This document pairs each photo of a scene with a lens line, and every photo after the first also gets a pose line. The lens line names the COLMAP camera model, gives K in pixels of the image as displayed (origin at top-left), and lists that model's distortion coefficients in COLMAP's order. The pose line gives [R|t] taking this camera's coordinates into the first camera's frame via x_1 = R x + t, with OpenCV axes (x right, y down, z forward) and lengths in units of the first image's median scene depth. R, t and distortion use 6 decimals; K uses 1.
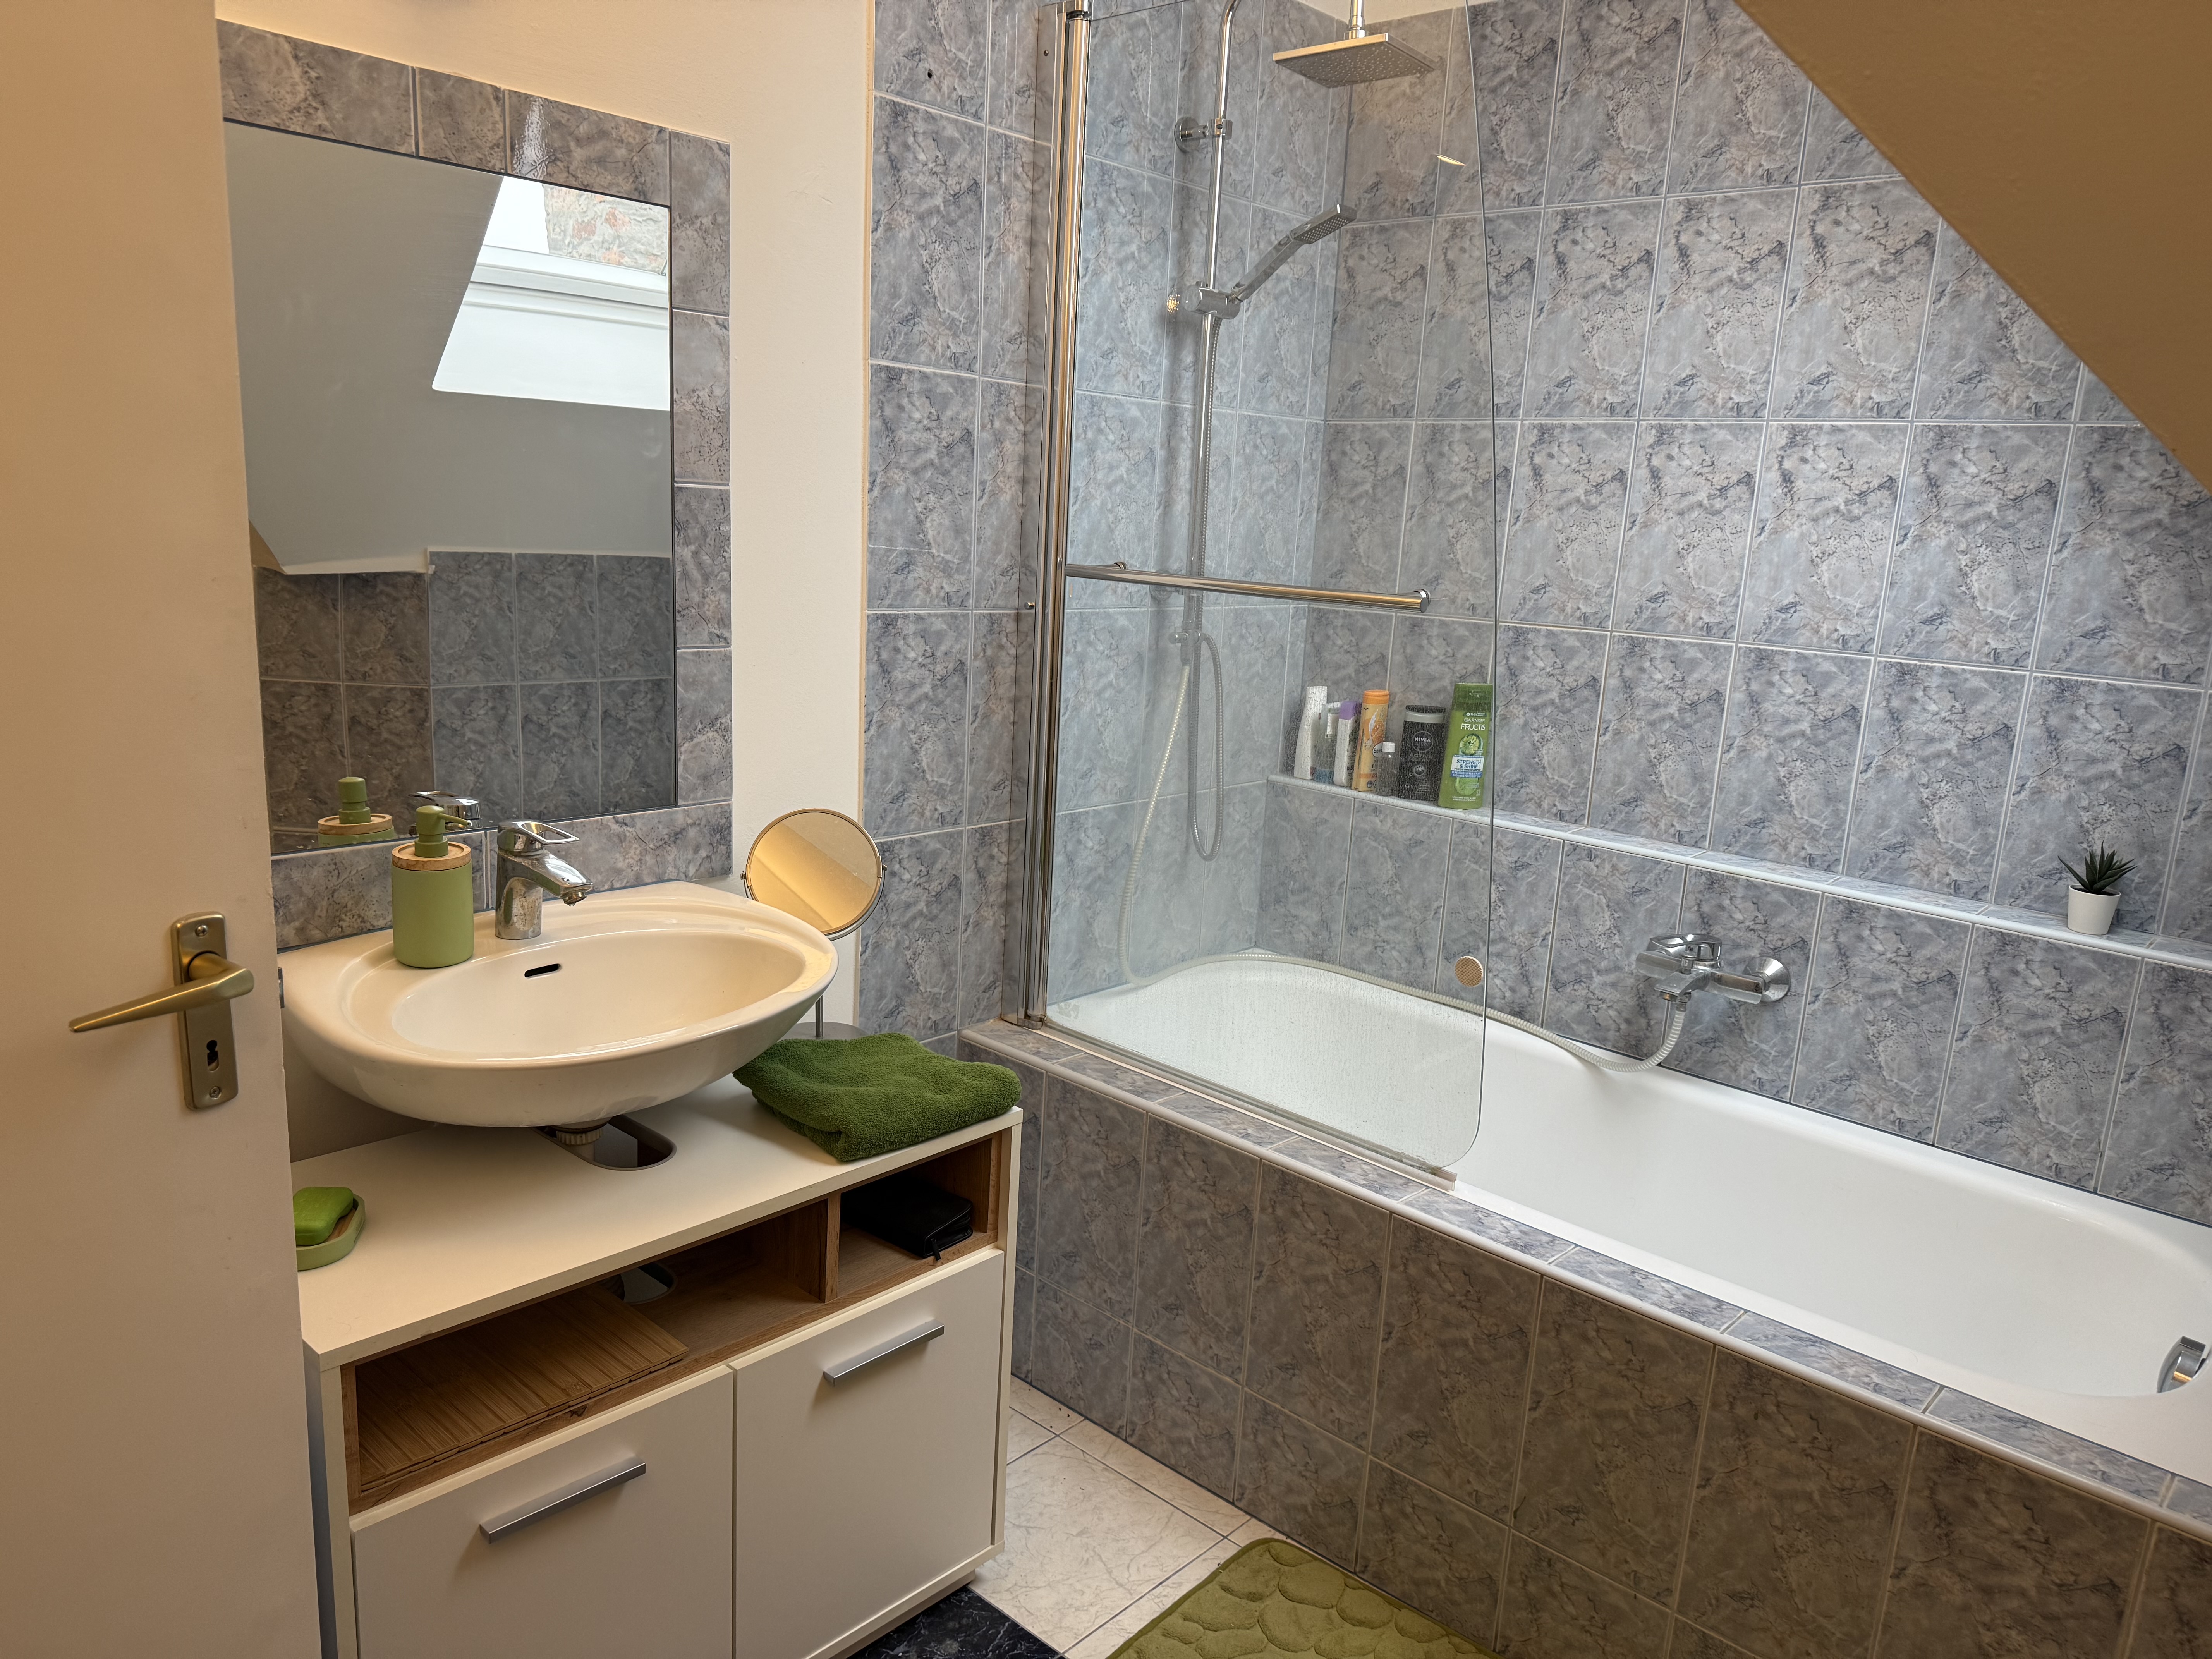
lens RADIAL K [[1544.2, 0, 1111.8], [0, 1544.2, 829.9], [0, 0, 1]] dist [0.070075, -0.083990]
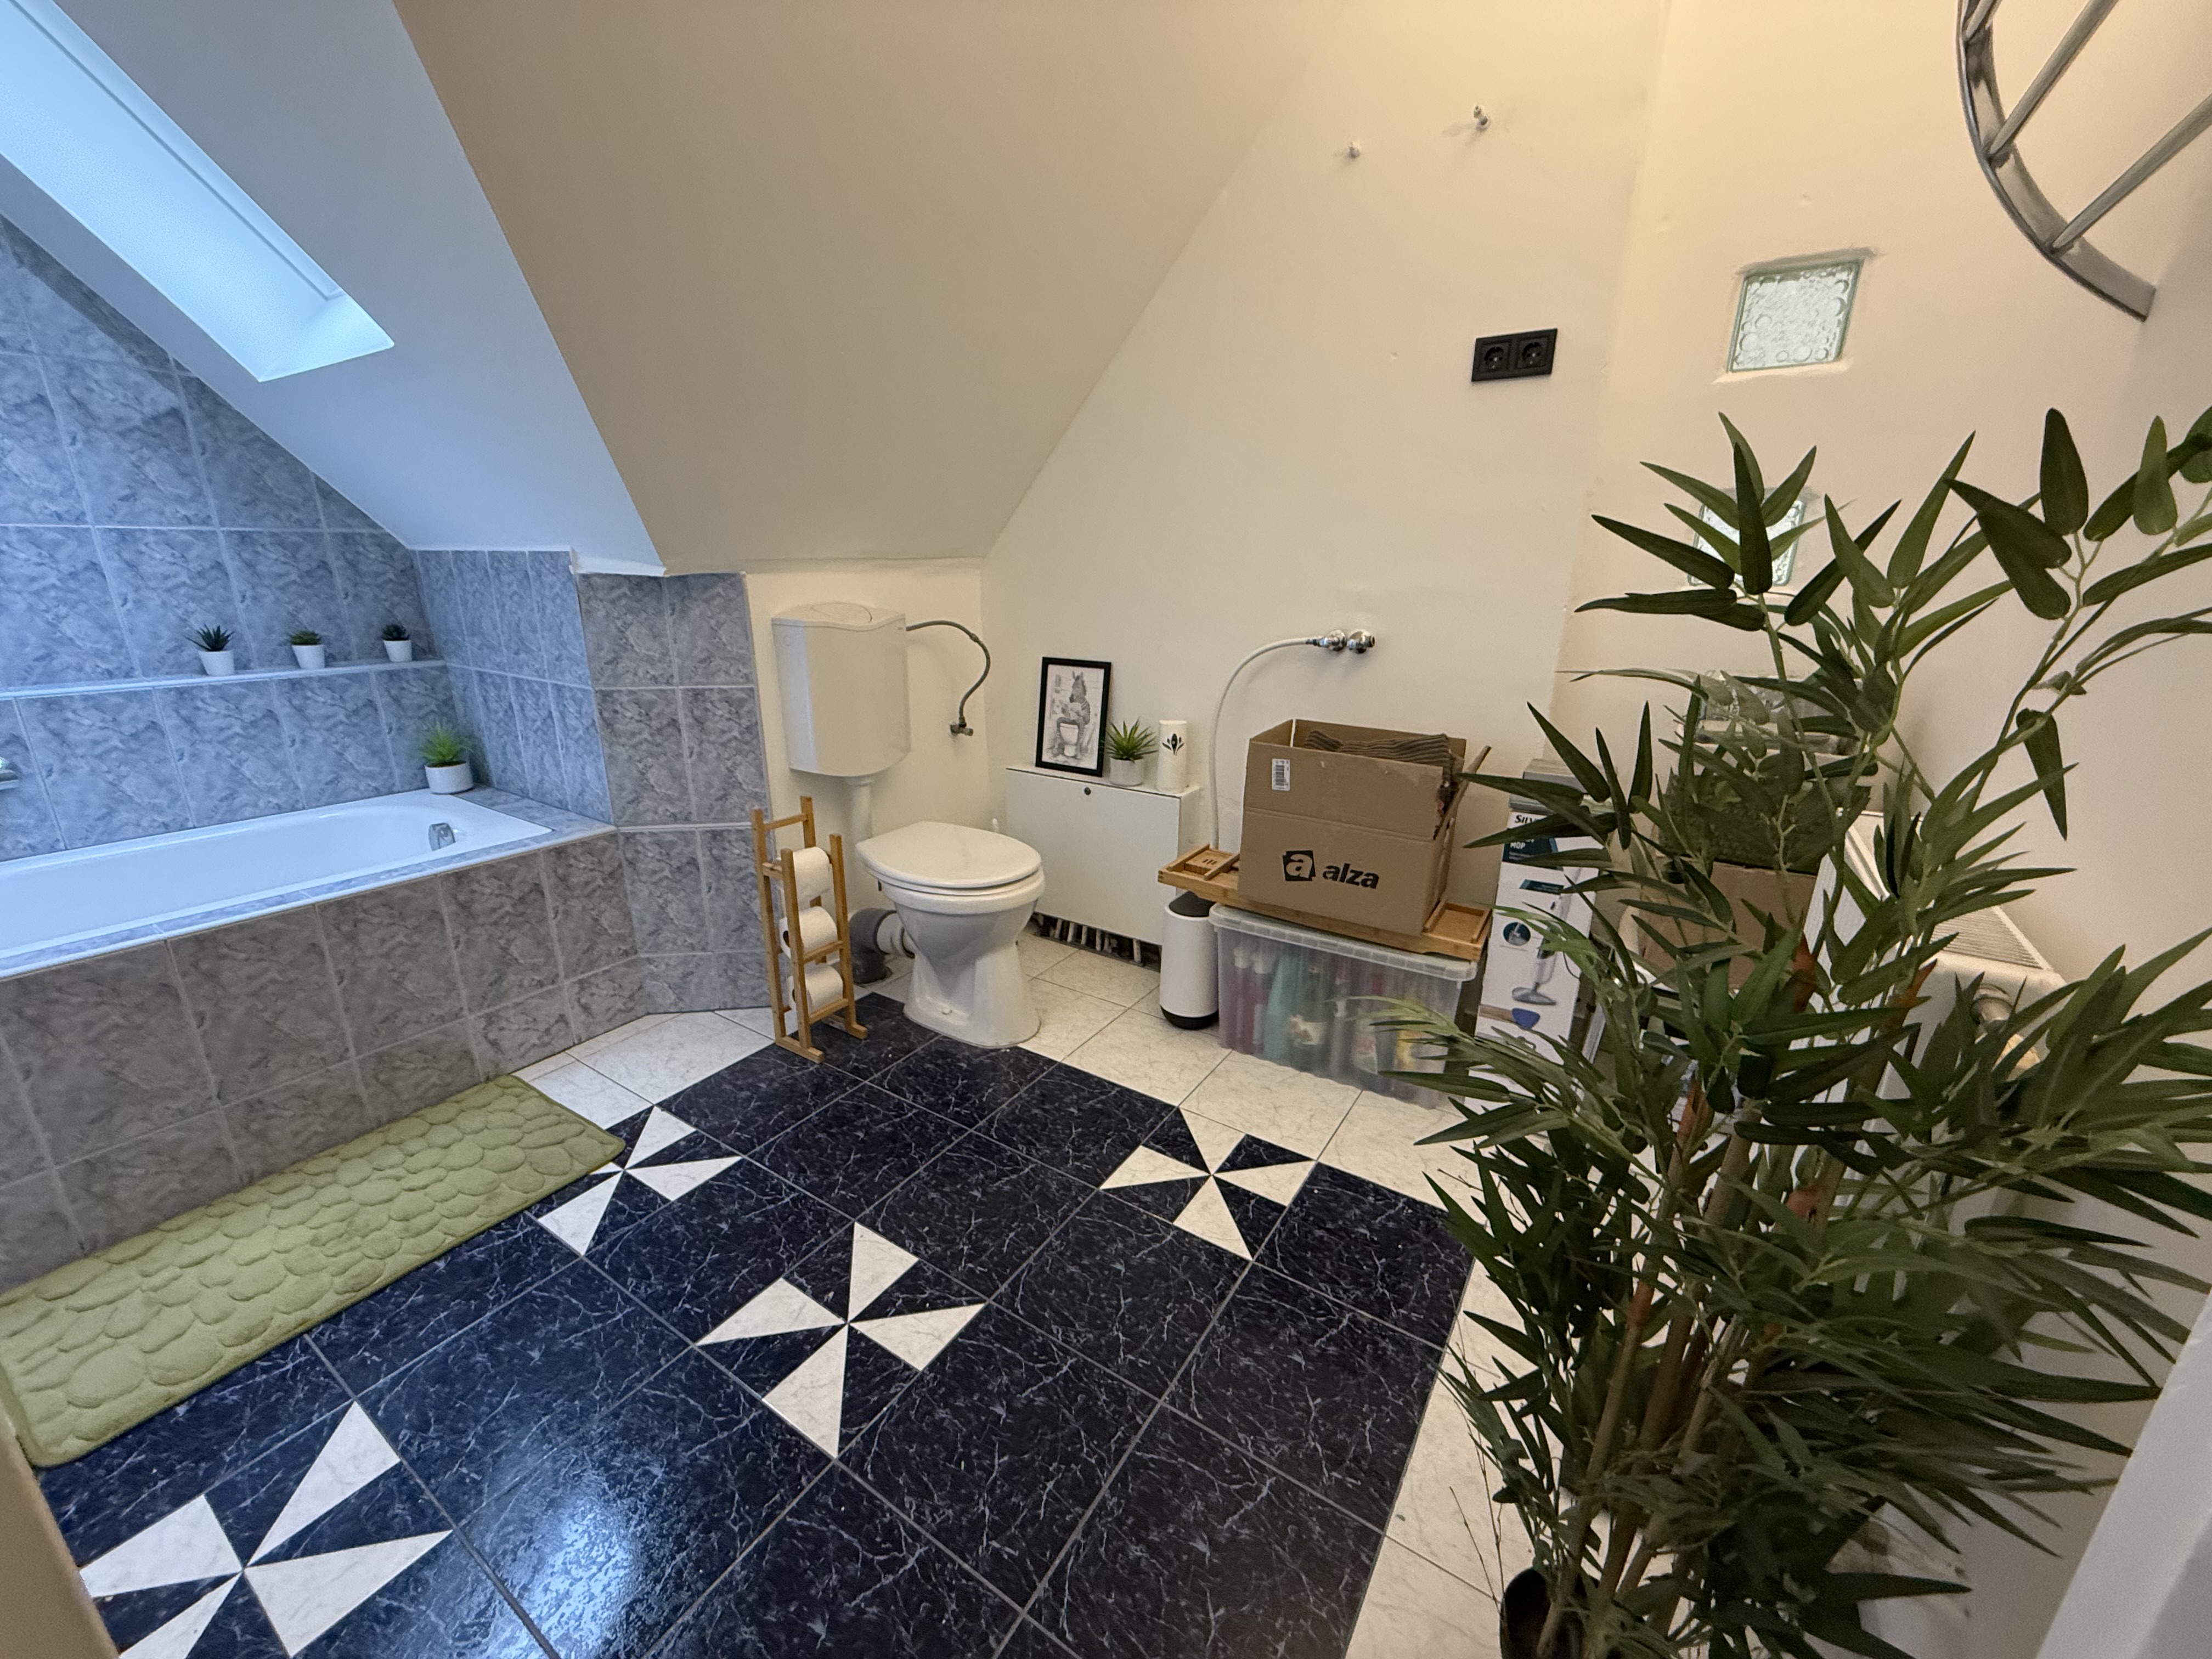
lens RADIAL K [[881.5, 0, 1107.6], [0, 881.5, 825.1], [0, 0, 1]] dist [-0.002660, 0.000449]
pose [[-0.158841, -0.343133, 0.925759, -0.506334], [0.186910, 0.910256, 0.369457, 0.038564], [-0.969450, 0.231718, -0.080451, 0.151218]]
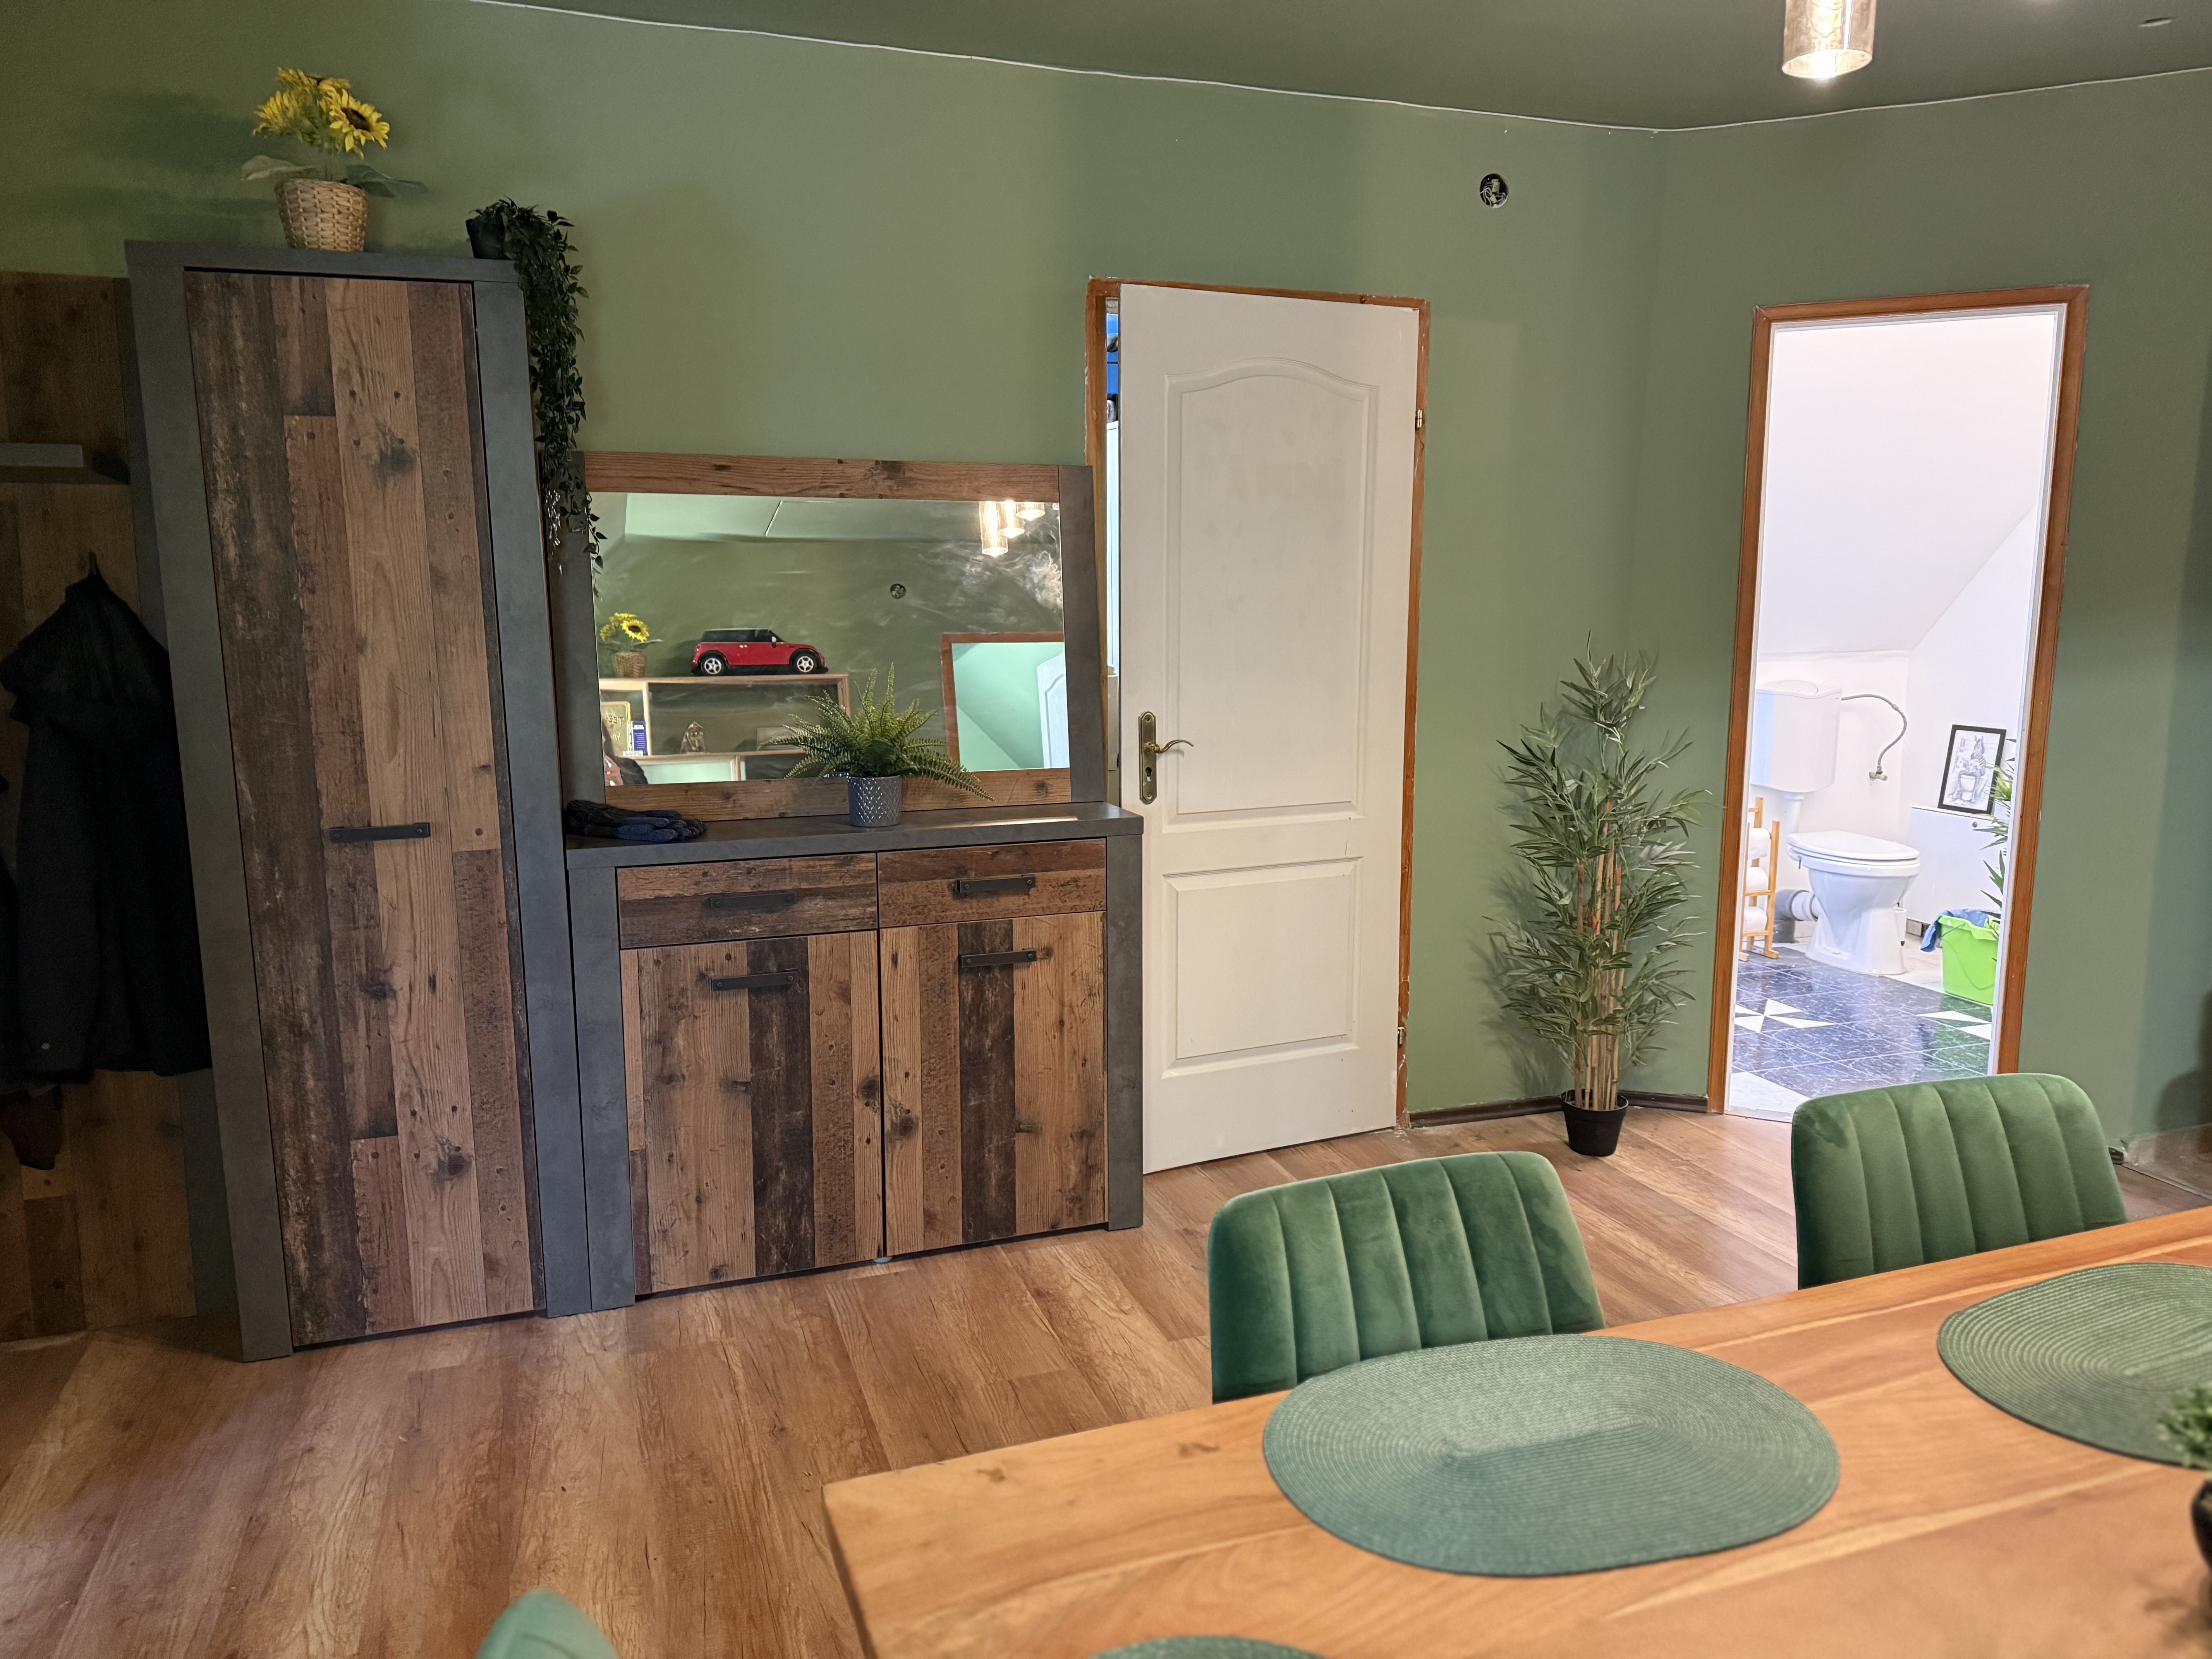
lens RADIAL K [[1544.2, 0, 1130.6], [0, 1544.2, 820.4], [0, 0, 1]] dist [0.070075, -0.083990]
pose [[0.477623, -0.188058, 0.858202, -2.465475], [0.211580, 0.972694, 0.095394, -0.155559], [-0.852707, 0.136016, 0.504371, -0.051419]]
